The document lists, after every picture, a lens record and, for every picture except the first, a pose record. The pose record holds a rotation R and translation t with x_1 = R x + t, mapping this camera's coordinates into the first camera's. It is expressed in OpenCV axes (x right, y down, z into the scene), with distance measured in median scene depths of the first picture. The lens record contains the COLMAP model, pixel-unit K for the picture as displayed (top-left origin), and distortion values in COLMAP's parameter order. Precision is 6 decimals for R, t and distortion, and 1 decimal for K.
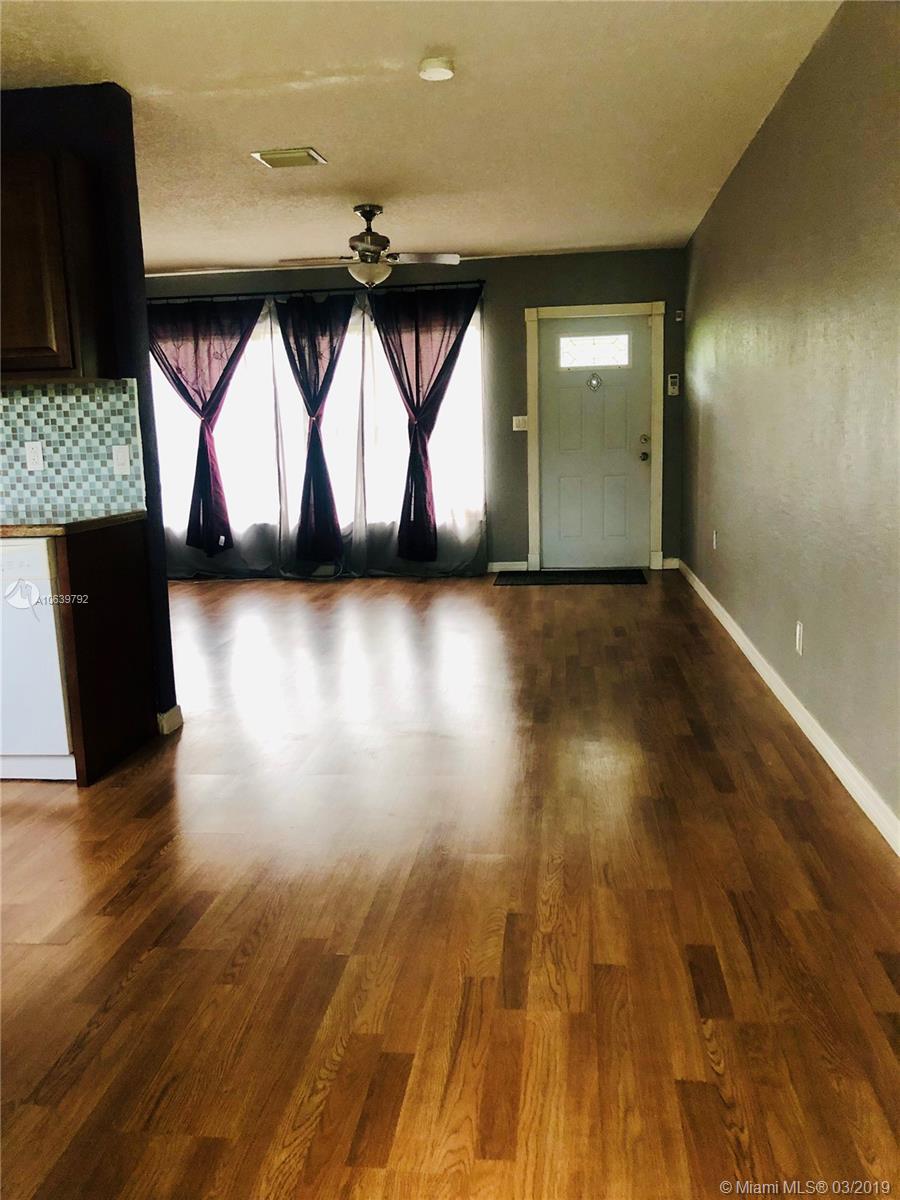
lens RADIAL K [[985.2, 0, 447.6], [0, 985.2, 603.3], [0, 0, 1]] dist [0.011036, -0.023462]
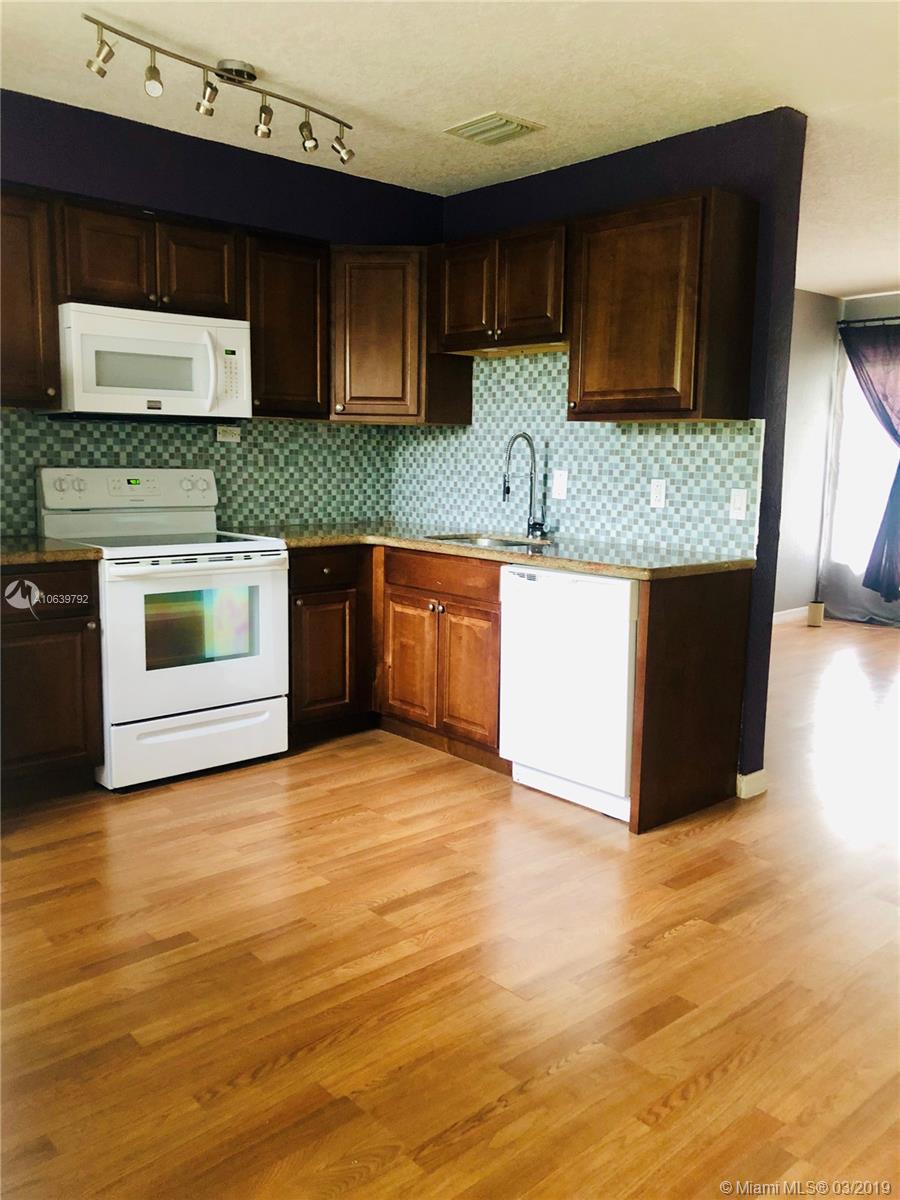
lens RADIAL K [[985.2, 0, 448.3], [0, 985.2, 593.4], [0, 0, 1]] dist [0.011036, -0.023462]
pose [[0.745666, 0.138116, -0.651849, 0.091595], [-0.151589, 0.987792, 0.035890, -0.052295], [0.648848, 0.072052, 0.757499, 0.106643]]
